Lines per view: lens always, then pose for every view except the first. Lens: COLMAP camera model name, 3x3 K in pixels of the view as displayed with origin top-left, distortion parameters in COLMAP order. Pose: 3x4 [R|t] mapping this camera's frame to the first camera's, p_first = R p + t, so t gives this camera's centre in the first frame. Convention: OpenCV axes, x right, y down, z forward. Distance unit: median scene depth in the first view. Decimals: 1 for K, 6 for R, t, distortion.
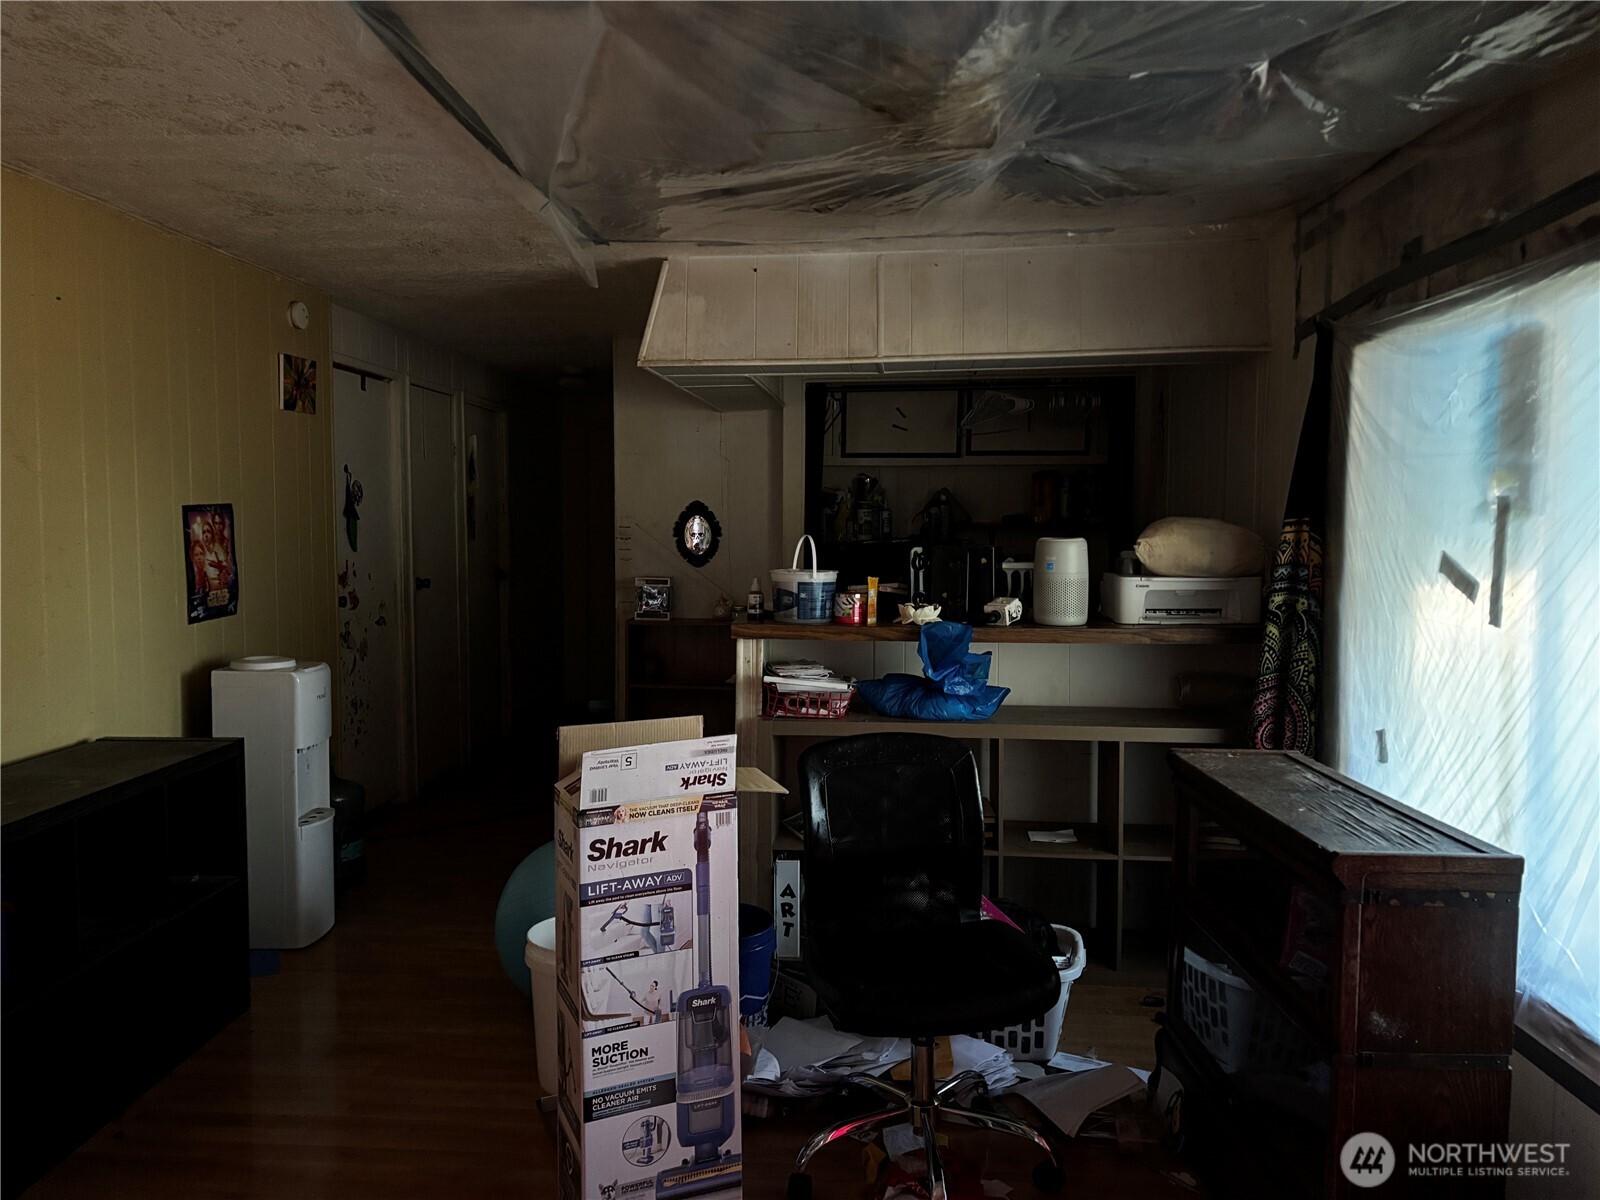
lens RADIAL K [[1216.8, 0, 799.6], [0, 1216.8, 605.0], [0, 0, 1]] dist [0.072919, -0.003831]
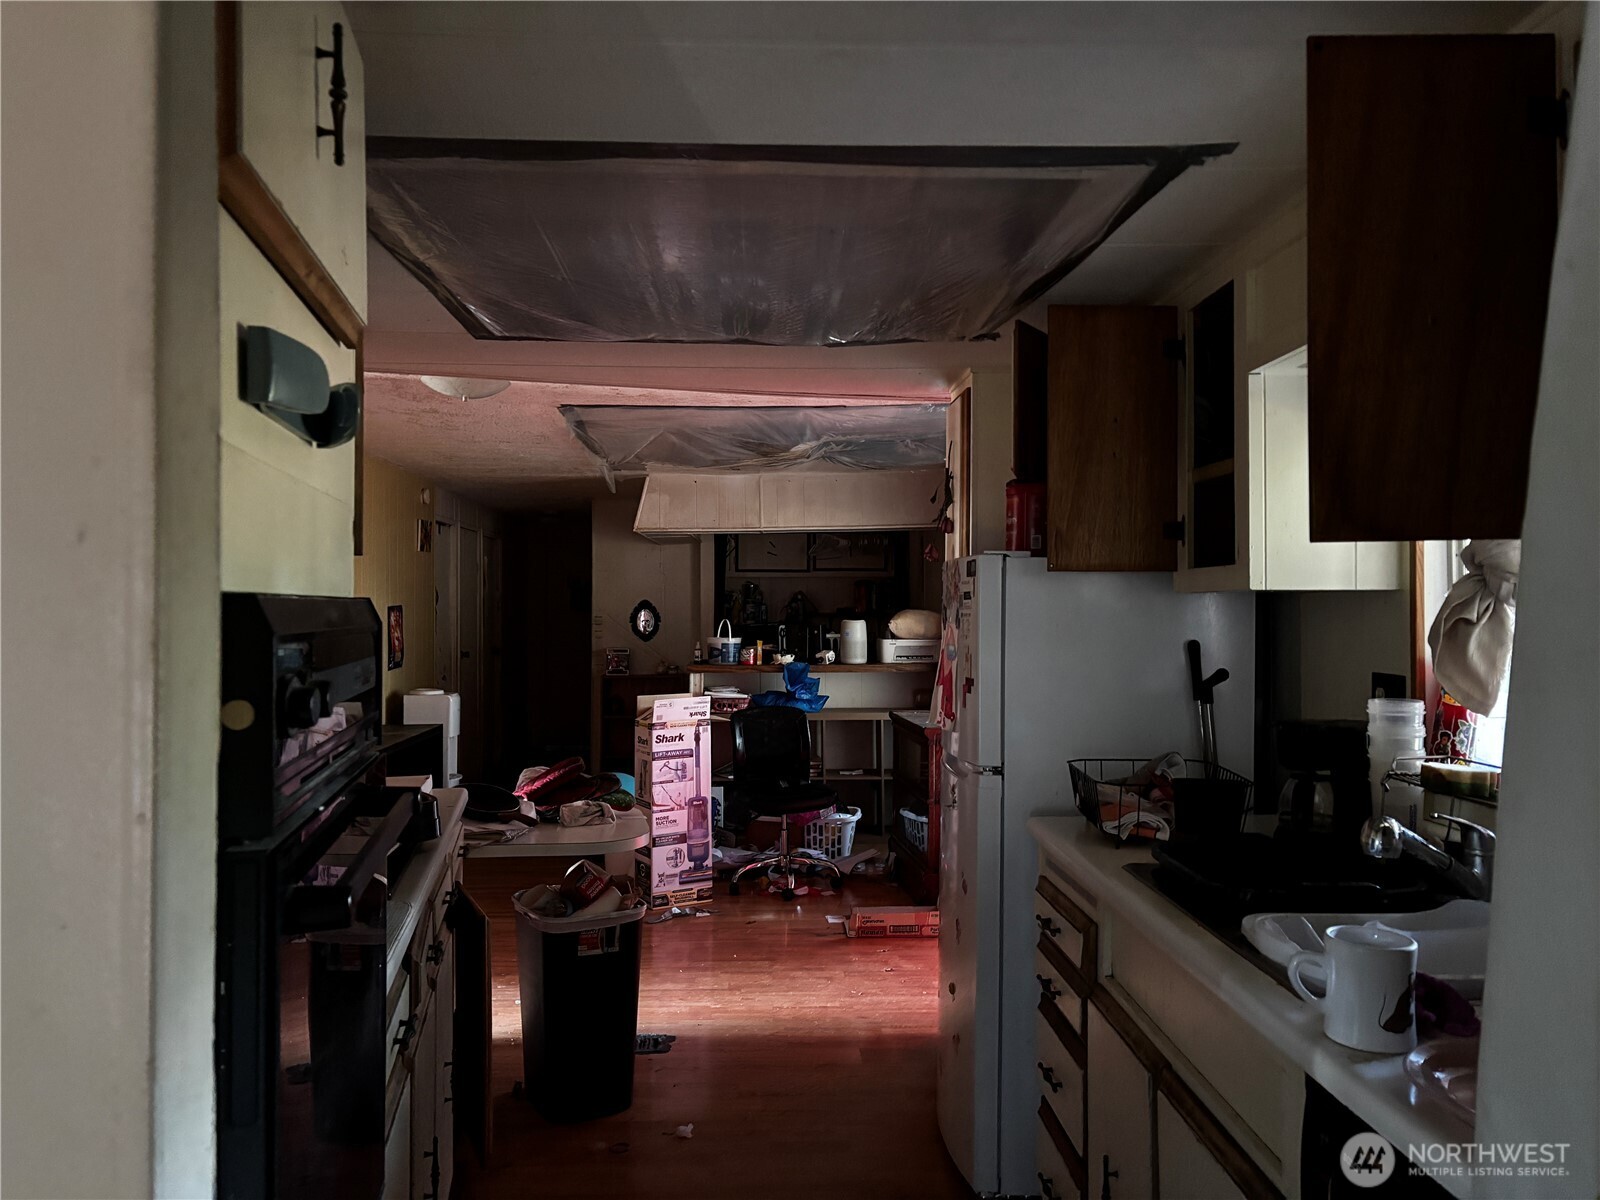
lens RADIAL K [[1216.8, 0, 804.5], [0, 1216.8, 602.4], [0, 0, 1]] dist [0.072919, -0.003831]
pose [[0.994088, -0.004840, 0.108472, -0.081447], [0.013084, 0.997066, -0.075423, 0.065348], [-0.107789, 0.076397, 0.991234, -0.970029]]
